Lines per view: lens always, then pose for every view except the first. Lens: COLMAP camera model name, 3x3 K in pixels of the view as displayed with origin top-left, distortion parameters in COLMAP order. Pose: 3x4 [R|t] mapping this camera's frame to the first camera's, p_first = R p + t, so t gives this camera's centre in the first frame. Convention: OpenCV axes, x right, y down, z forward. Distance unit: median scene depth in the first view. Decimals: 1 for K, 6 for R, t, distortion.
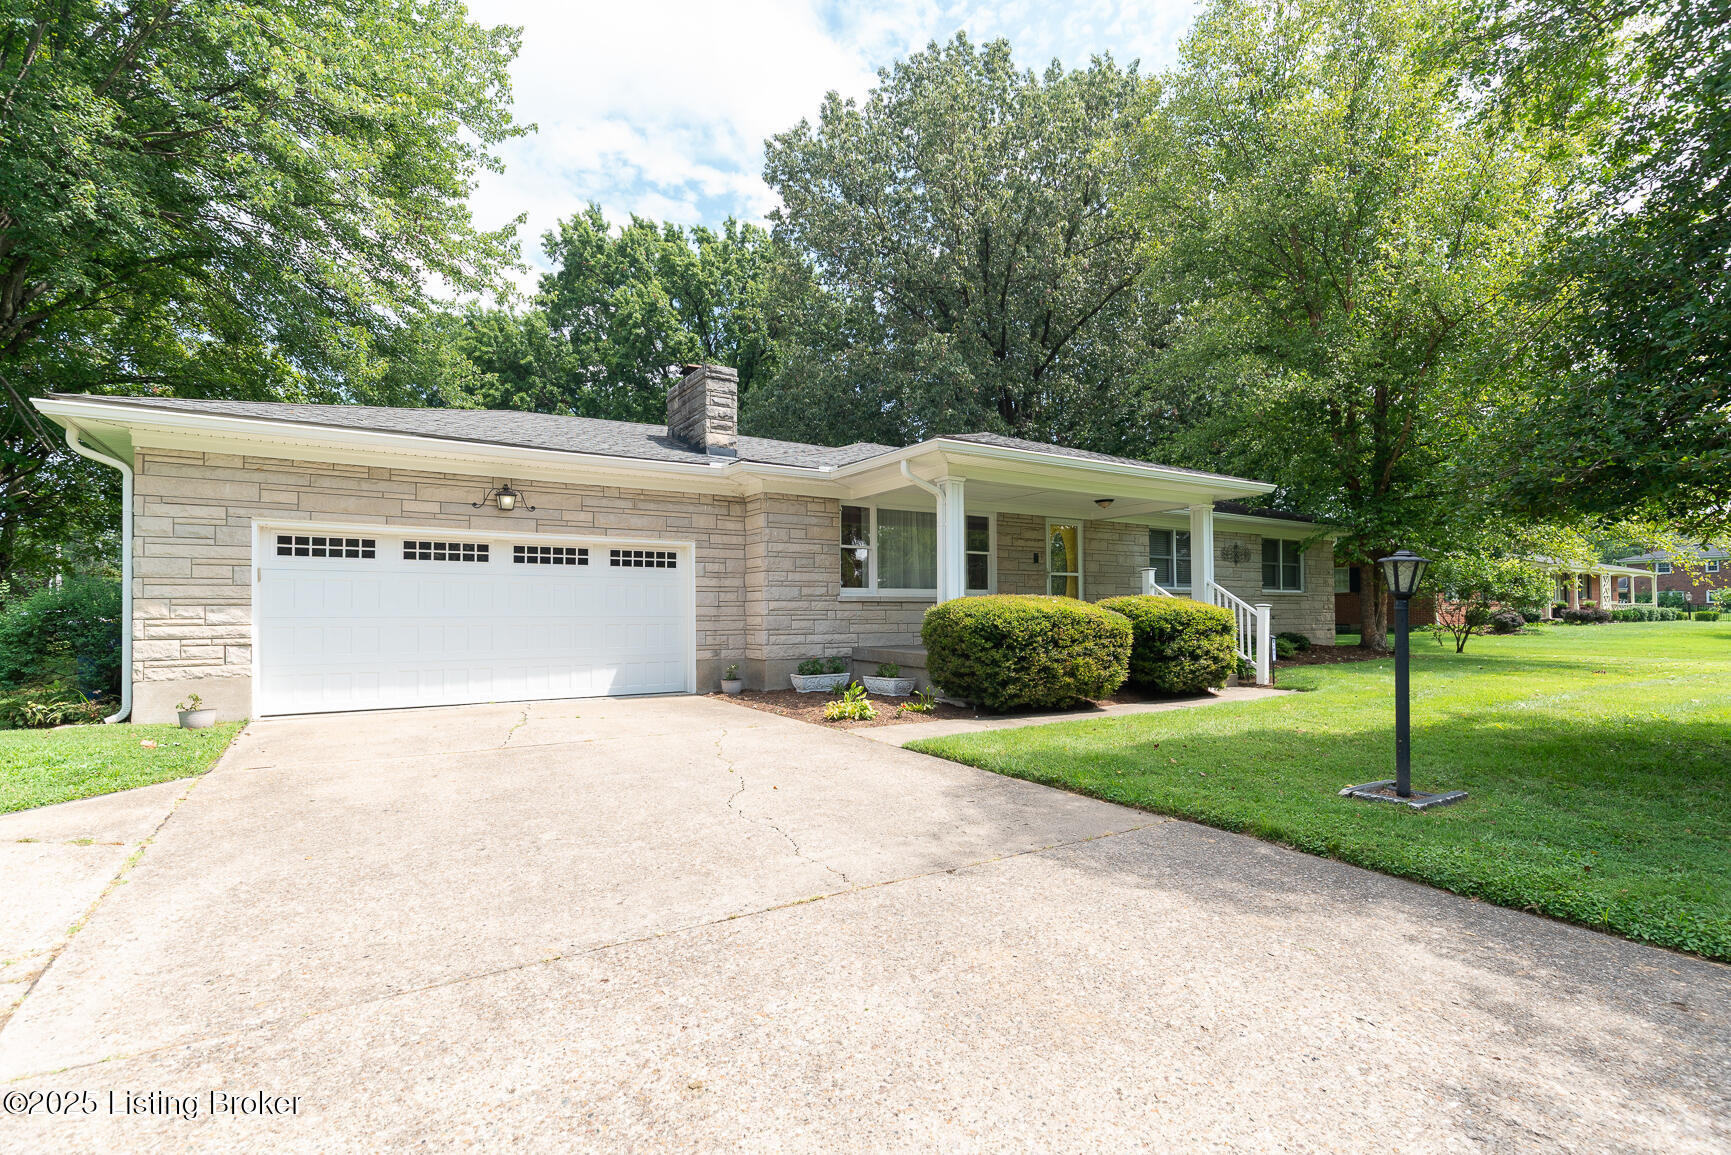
lens RADIAL K [[798.1, 0, 866.8], [0, 798.1, 607.0], [0, 0, 1]] dist [0.002594, 0.000095]
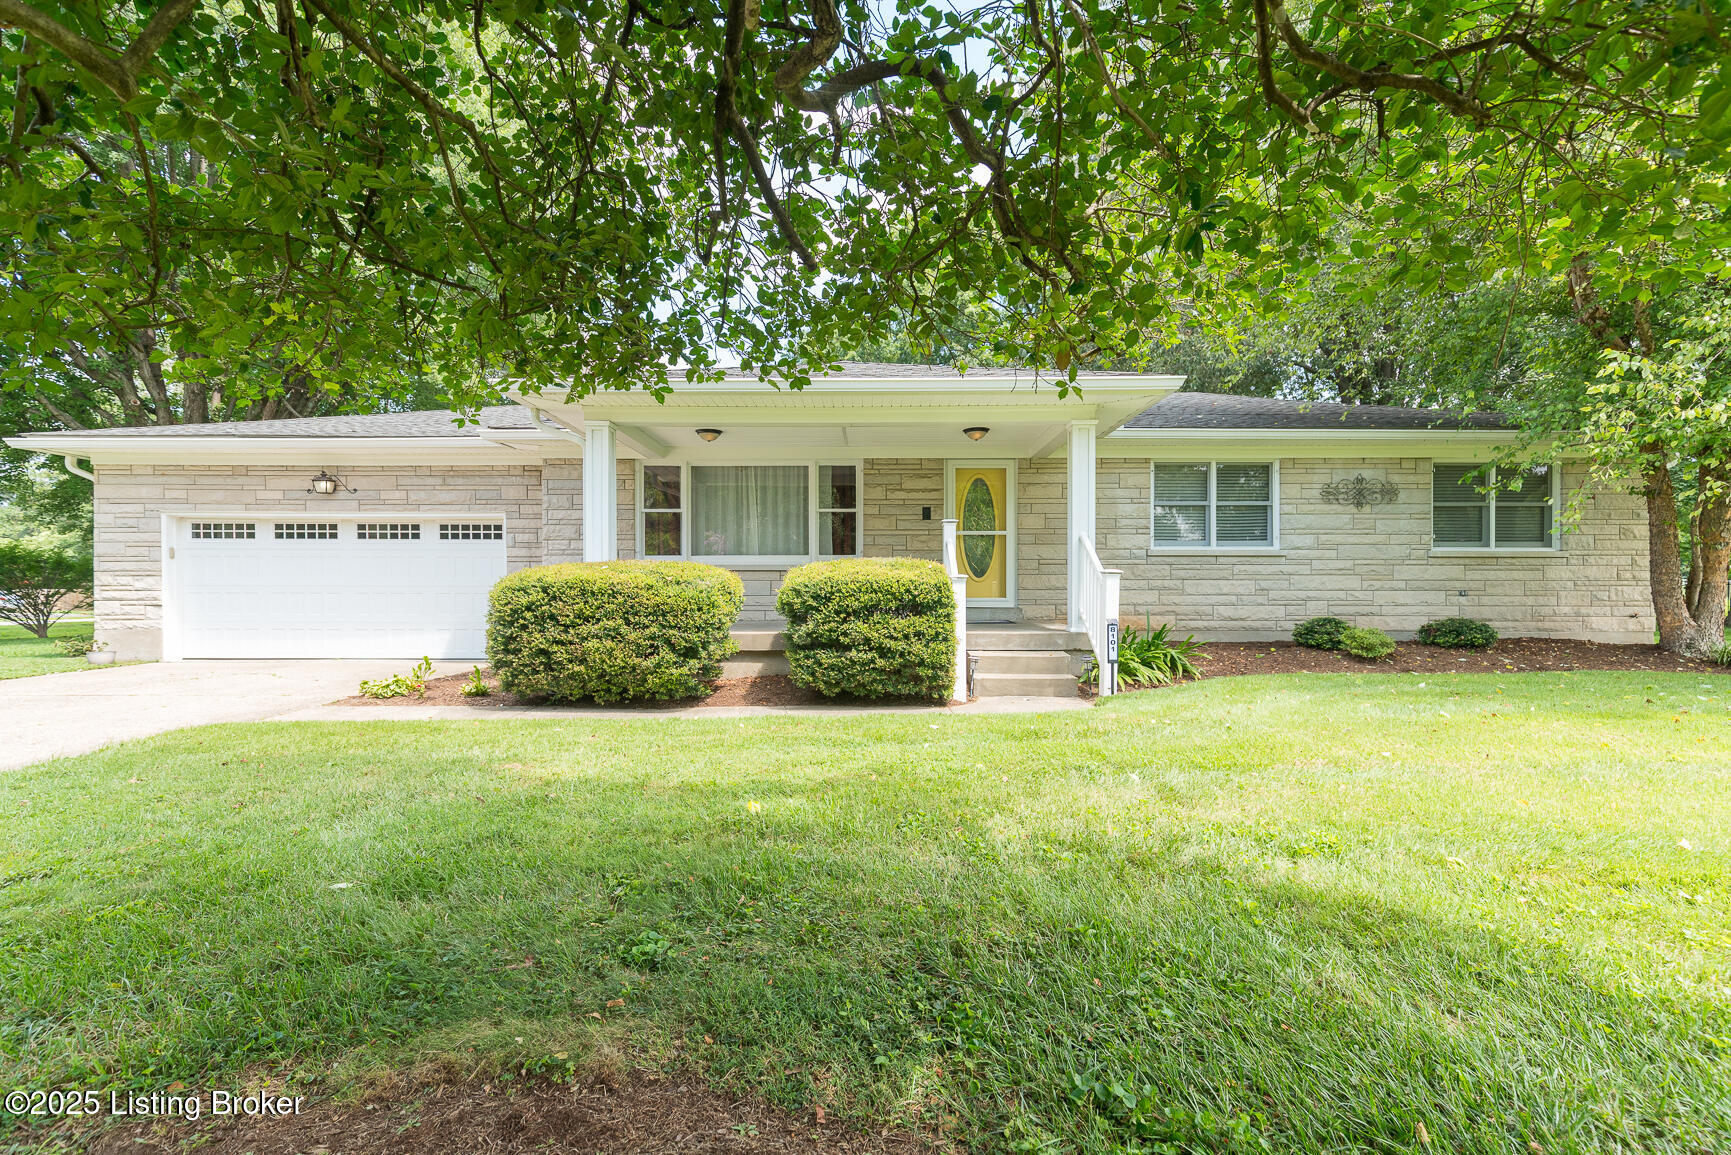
lens RADIAL K [[778.8, 0, 865.5], [0, 778.8, 577.5], [0, 0, 1]] dist [0.001795, -0.000107]
pose [[0.840545, -0.006233, -0.541706, 0.897481], [0.000270, 0.999938, -0.011088, 0.015027], [0.541741, 0.009174, 0.840495, 0.520231]]
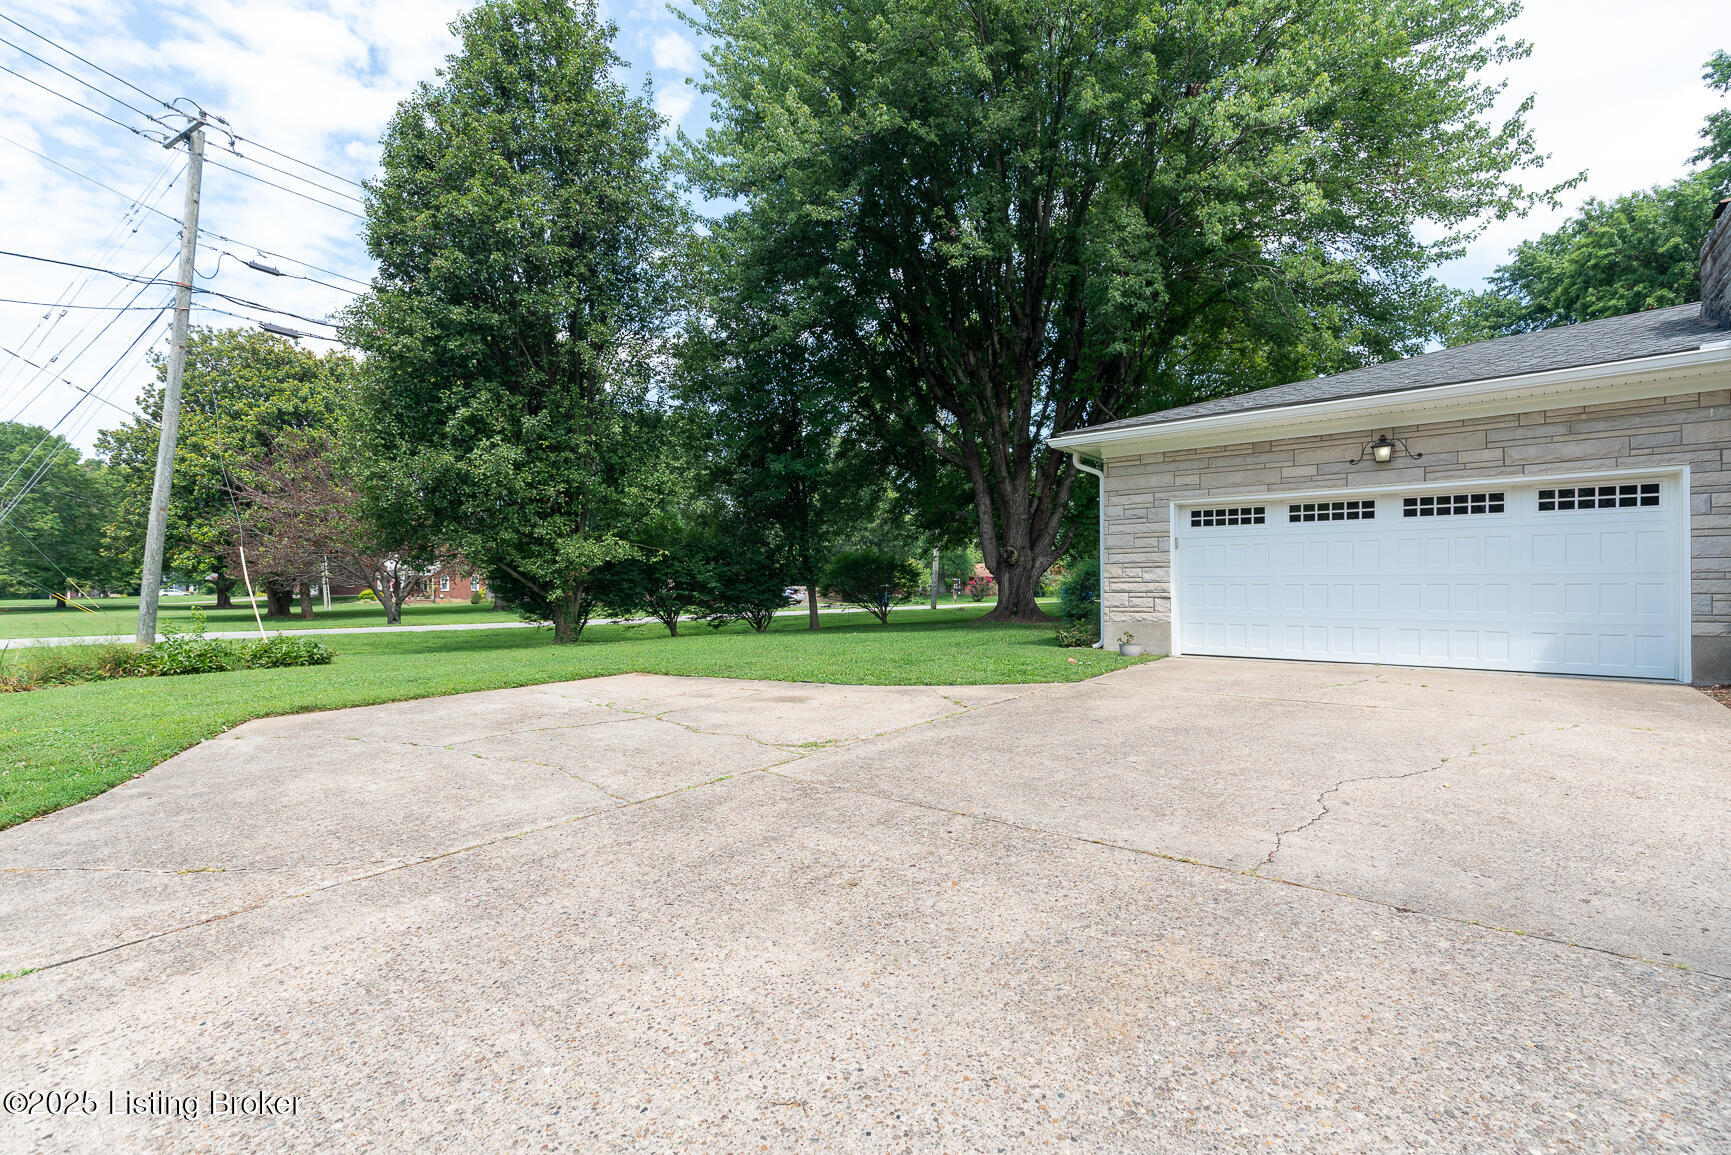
lens RADIAL K [[775.3, 0, 862.2], [0, 775.3, 596.3], [0, 0, 1]] dist [-0.001981, -0.000014]
pose [[0.308562, 0.016796, -0.951056, 0.257048], [0.013048, 0.999675, 0.021888, 0.010775], [0.951115, -0.019164, 0.308243, 0.135924]]
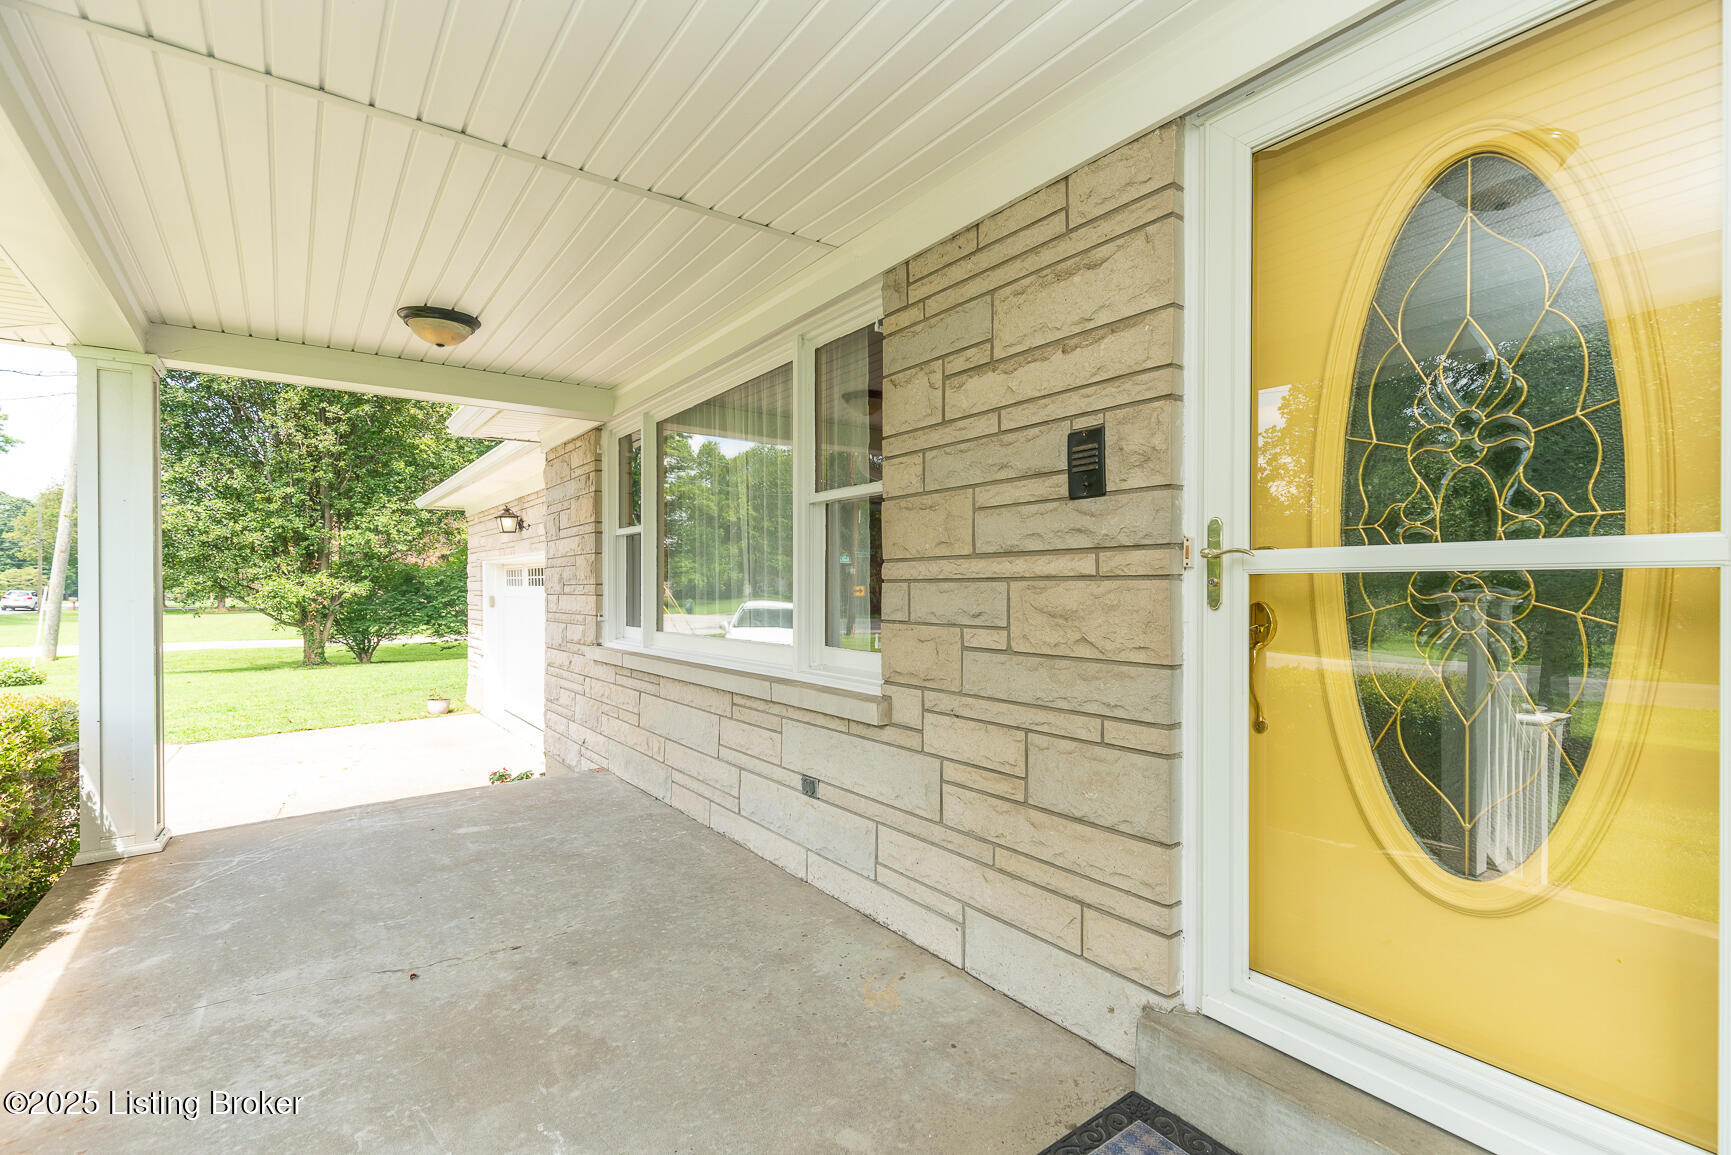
lens RADIAL K [[793.9, 0, 880.4], [0, 793.9, 581.6], [0, 0, 1]] dist [0.009725, 0.000041]
pose [[0.070957, -0.006214, -0.997460, 0.552214], [0.009755, 0.999937, -0.005535, -0.061427], [0.997432, -0.009338, 0.071013, 1.494519]]
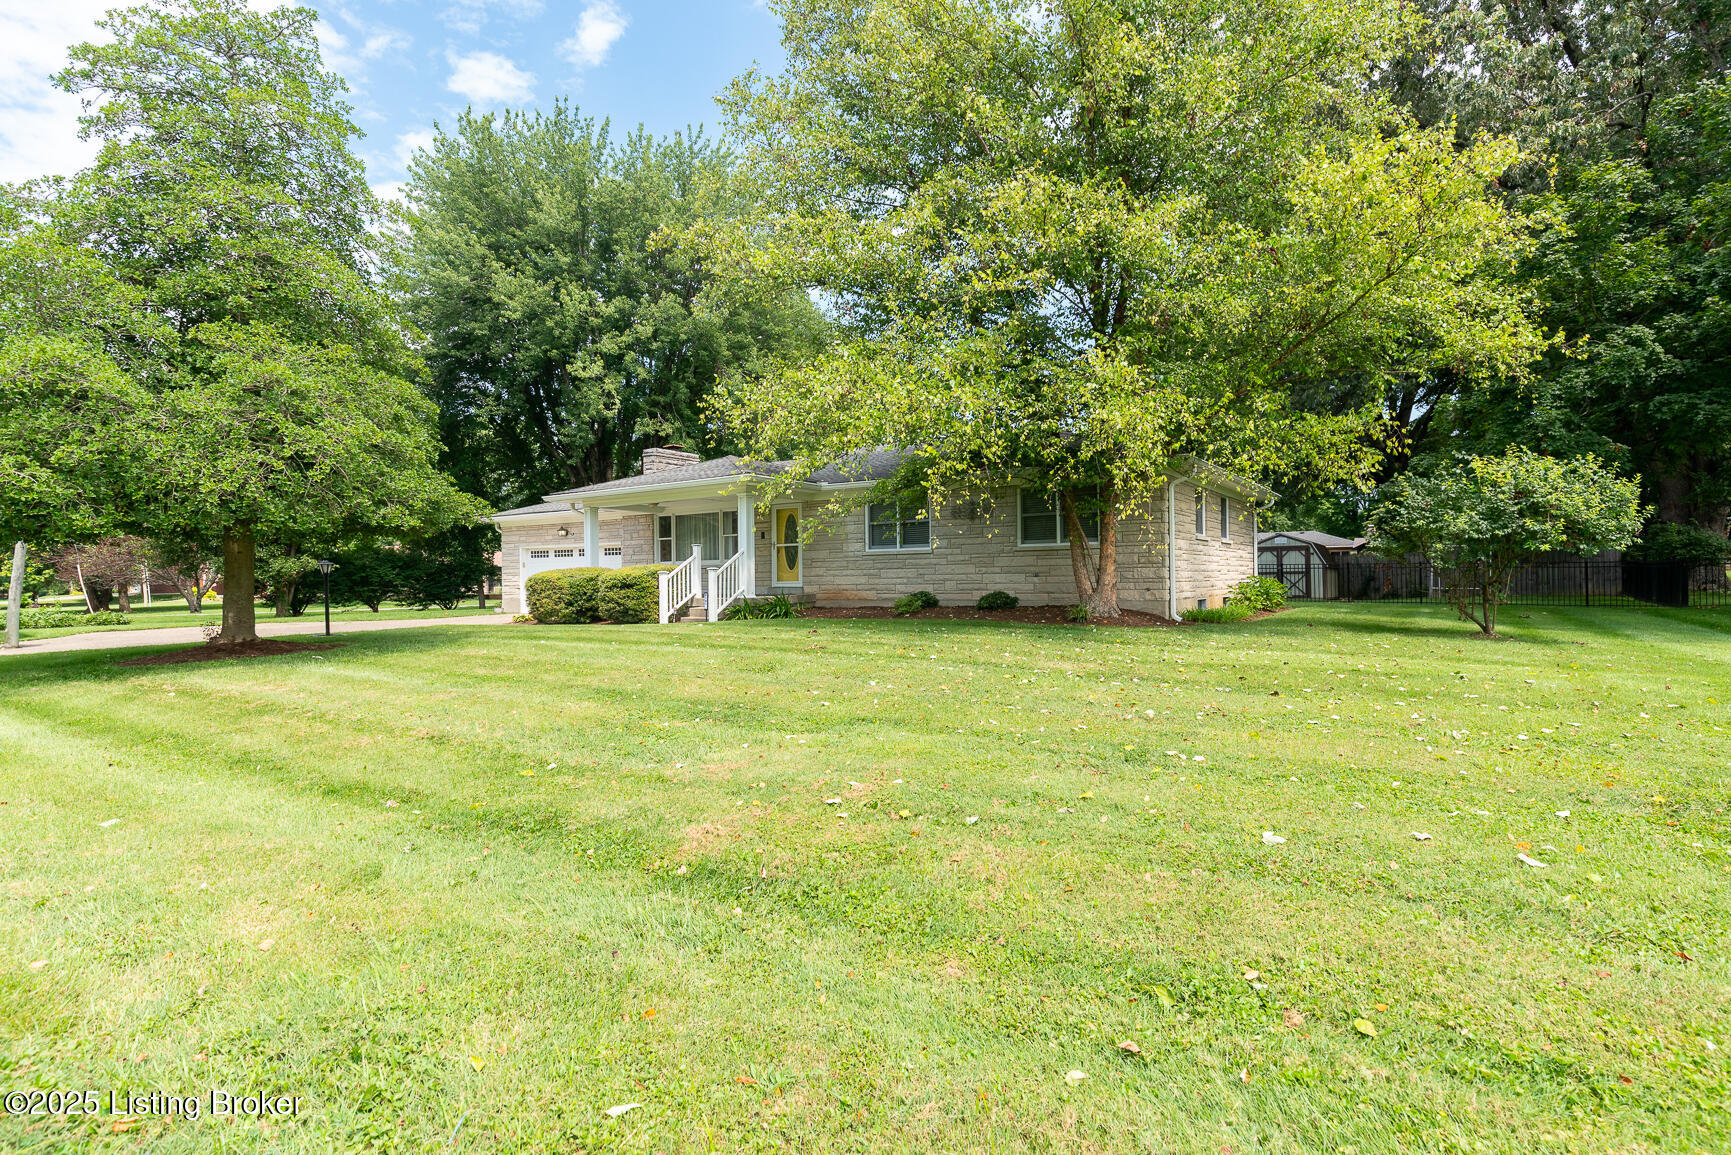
lens RADIAL K [[793.9, 0, 880.4], [0, 793.9, 581.6], [0, 0, 1]] dist [0.009725, 0.000041]
pose [[0.427409, 0.002820, -0.904054, 2.498750], [0.018868, 0.999749, 0.012039, 0.013200], [0.903861, -0.022204, 0.427249, 0.908510]]
